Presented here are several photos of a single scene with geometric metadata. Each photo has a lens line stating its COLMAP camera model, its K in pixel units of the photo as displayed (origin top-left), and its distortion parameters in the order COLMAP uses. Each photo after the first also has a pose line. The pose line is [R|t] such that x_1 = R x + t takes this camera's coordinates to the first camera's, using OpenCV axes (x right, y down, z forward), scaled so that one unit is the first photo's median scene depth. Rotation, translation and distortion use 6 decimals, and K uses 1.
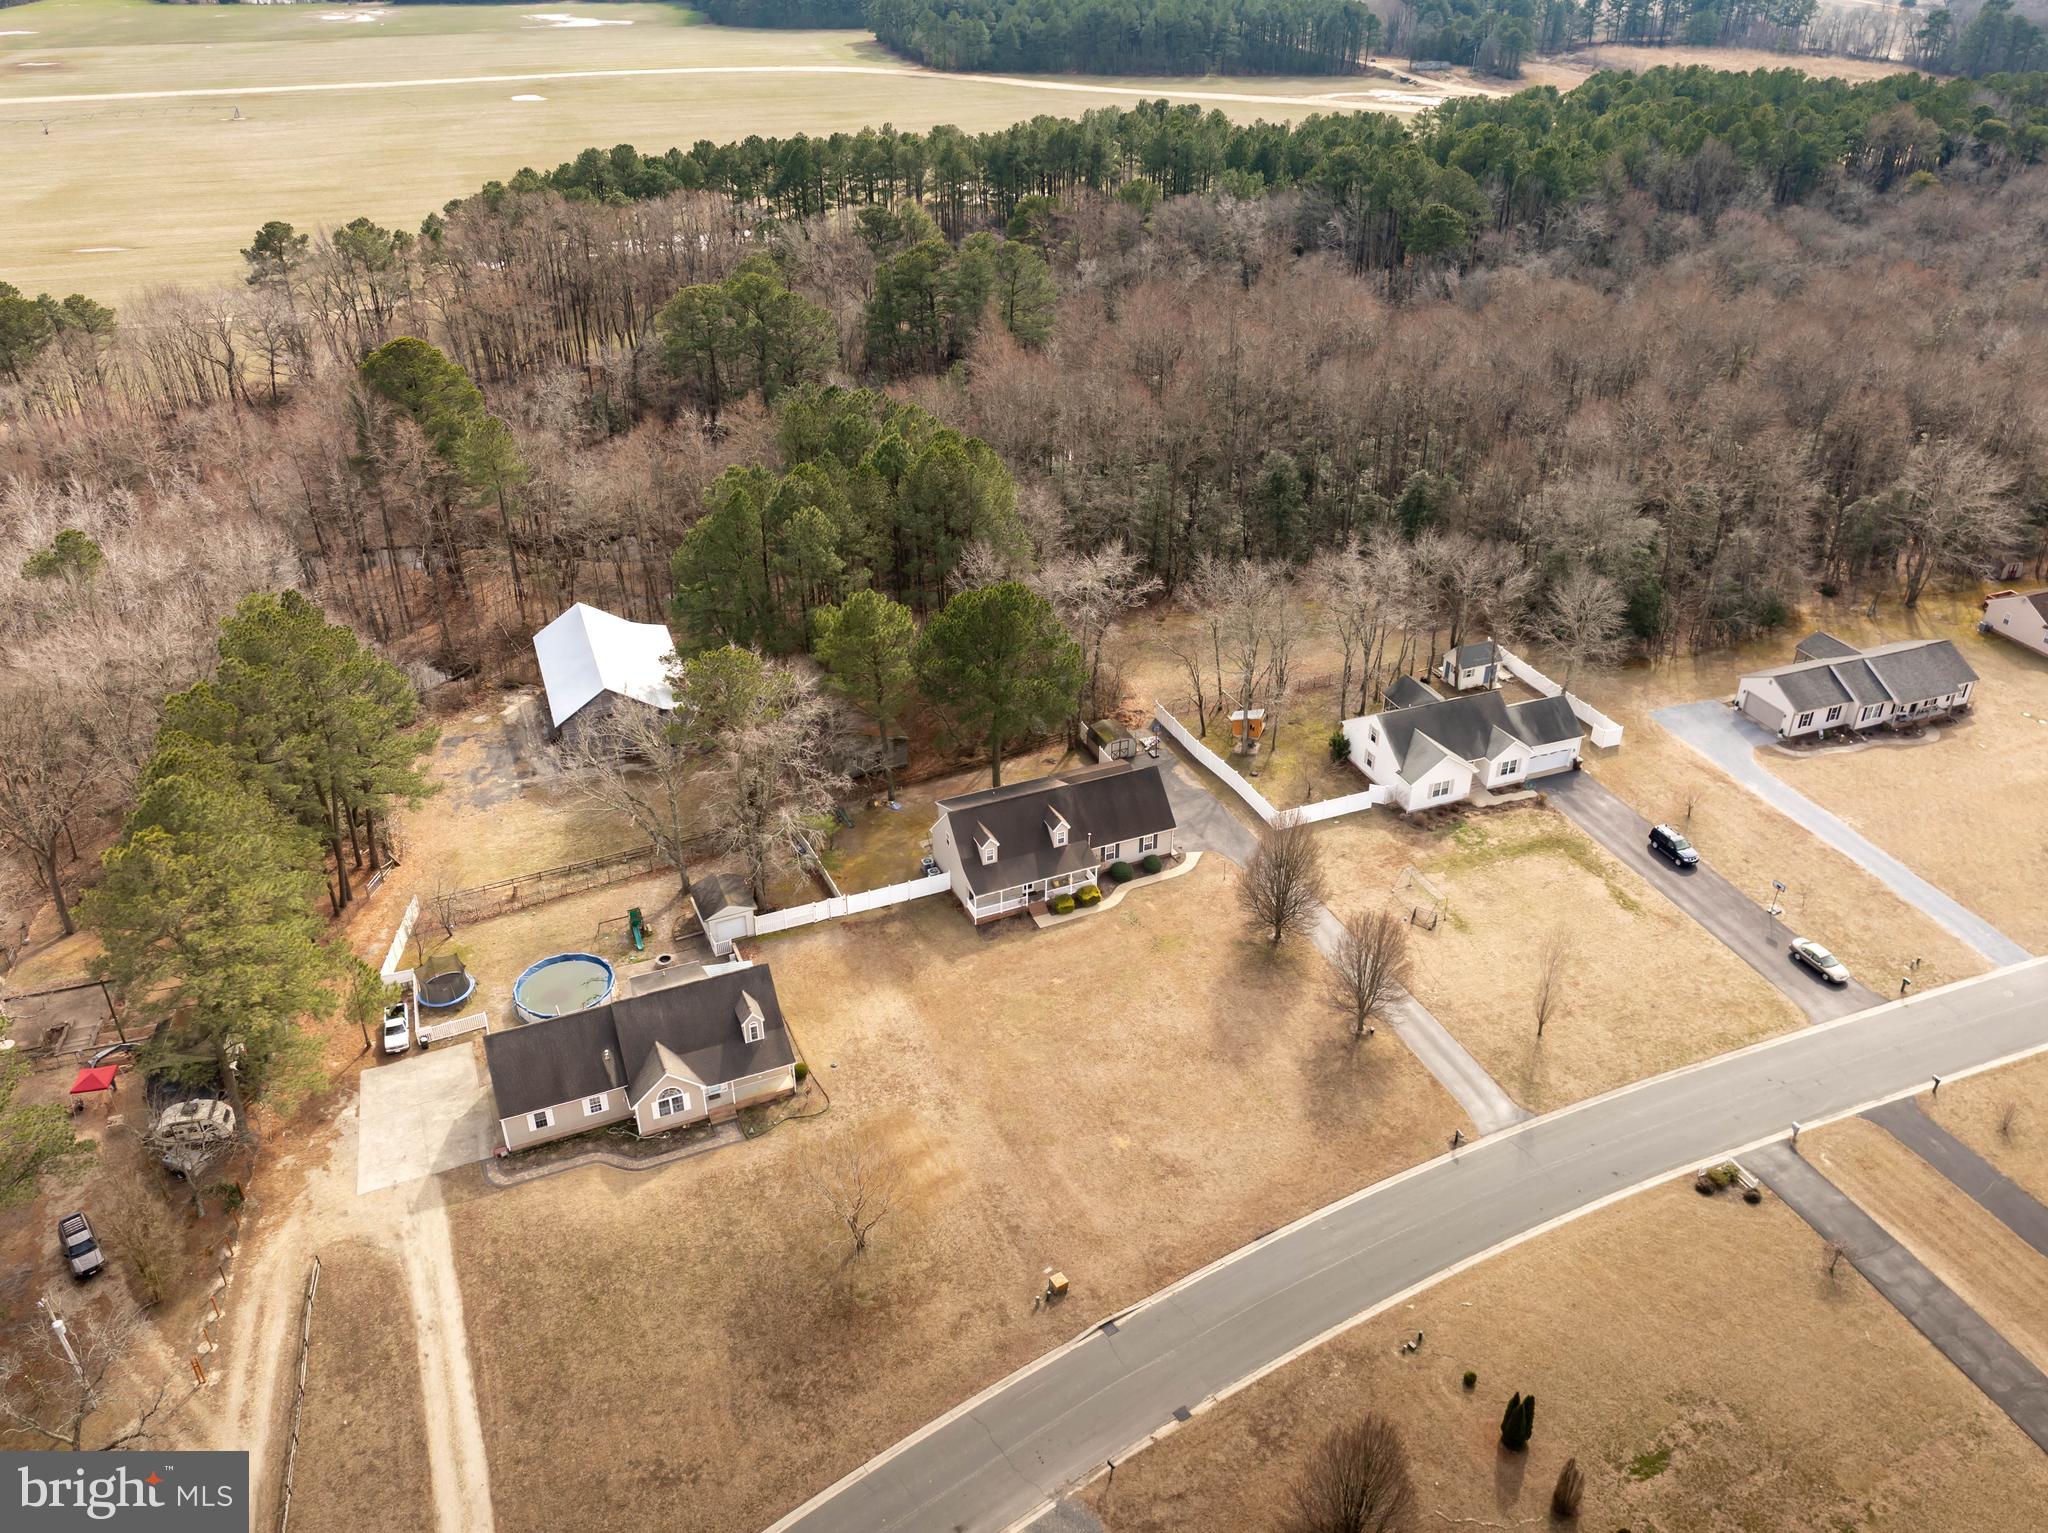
lens RADIAL K [[1554.0, 0, 1029.7], [0, 1554.0, 717.9], [0, 0, 1]] dist [-0.027514, 0.005033]
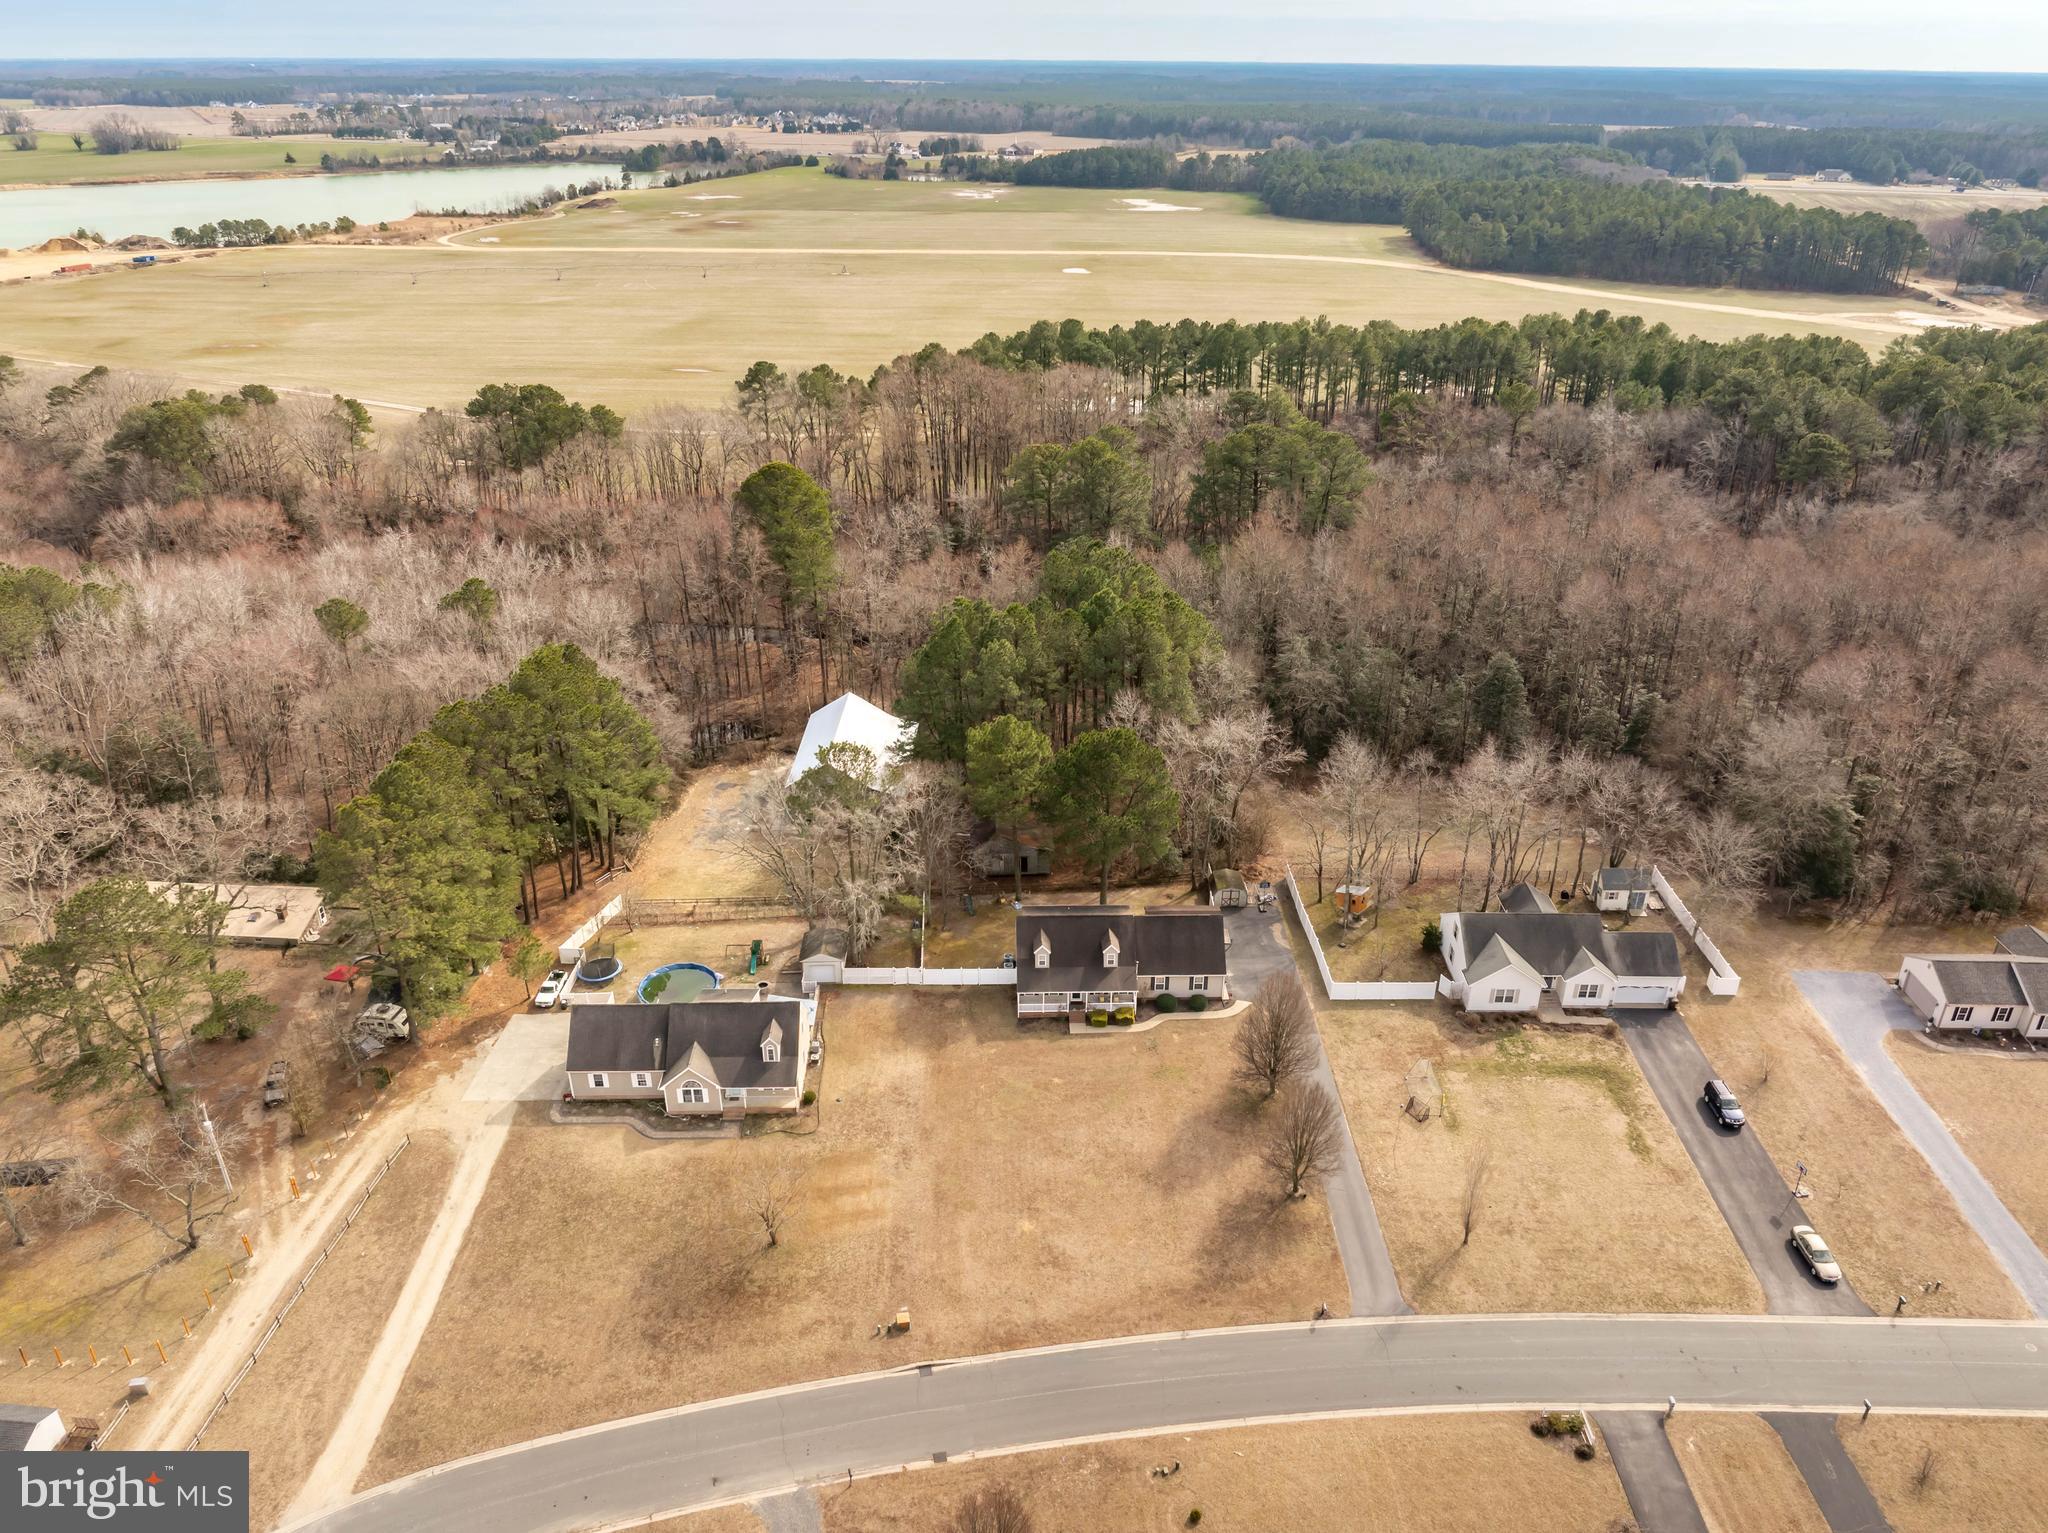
lens RADIAL K [[1443.9, 0, 1025.5], [0, 1443.9, 768.9], [0, 0, 1]] dist [-0.039215, 0.027151]
pose [[0.924923, 0.168918, -0.340563, 0.297429], [-0.185732, 0.982451, -0.017131, -0.028793], [0.331693, 0.079098, 0.940065, -0.008124]]
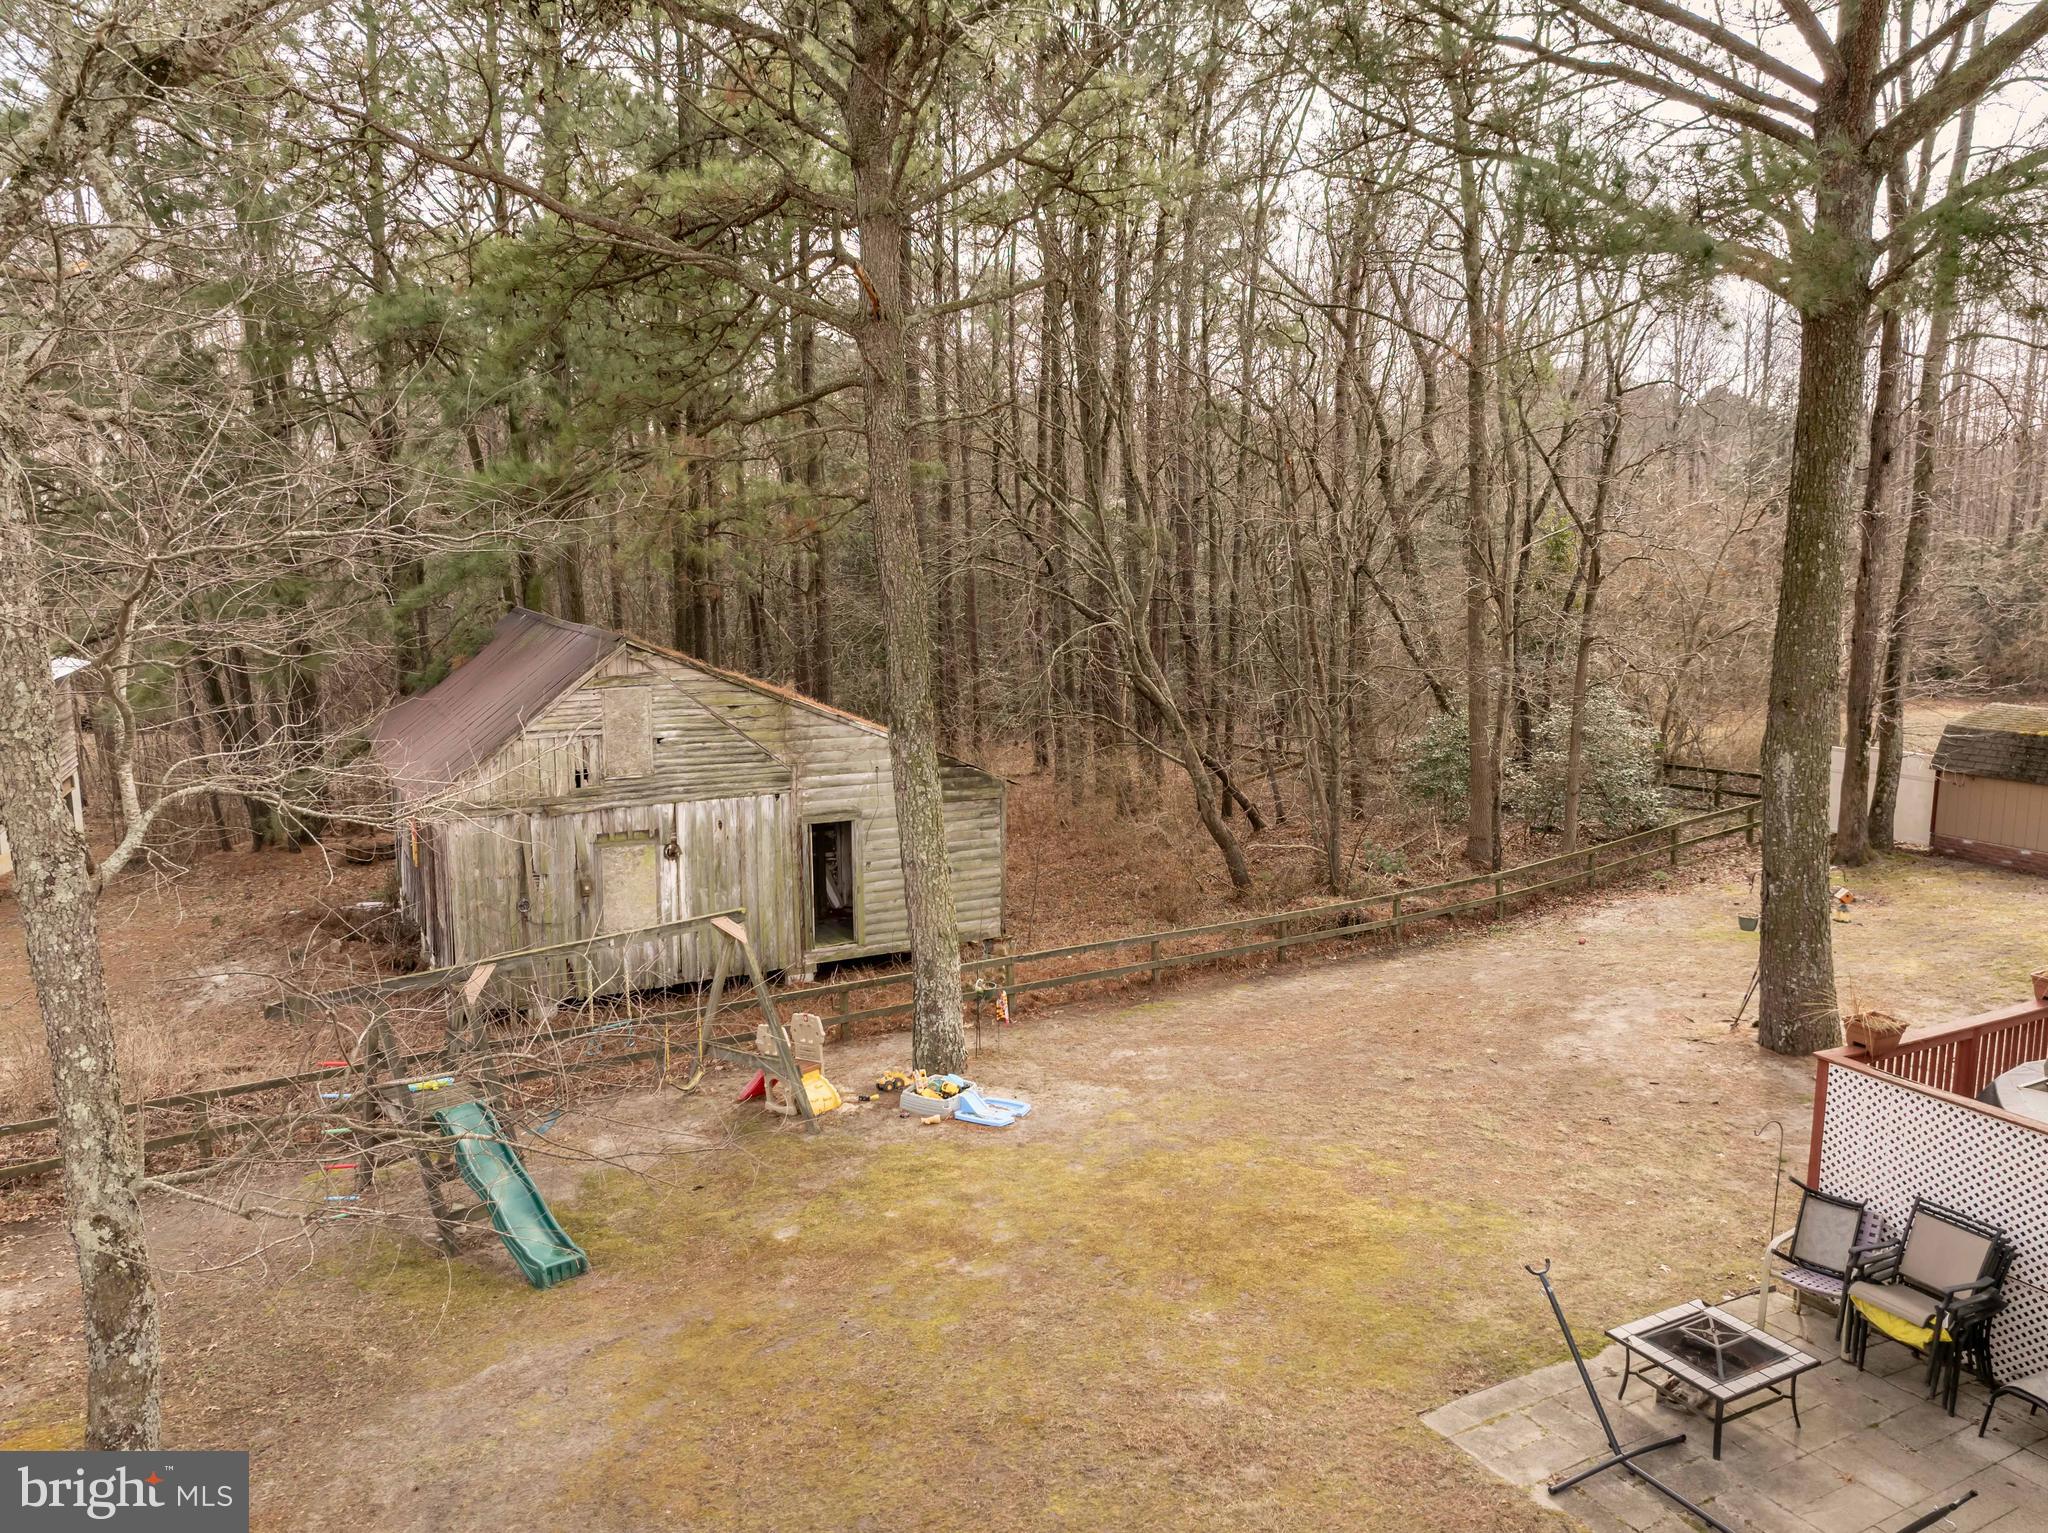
lens RADIAL K [[1443.9, 0, 1024.1], [0, 1443.9, 762.2], [0, 0, 1]] dist [-0.039215, 0.027151]
pose [[0.997992, -0.014193, 0.061730, -0.101078], [0.035365, 0.933383, -0.357134, 0.080439], [-0.052549, 0.358600, 0.932011, 1.000754]]
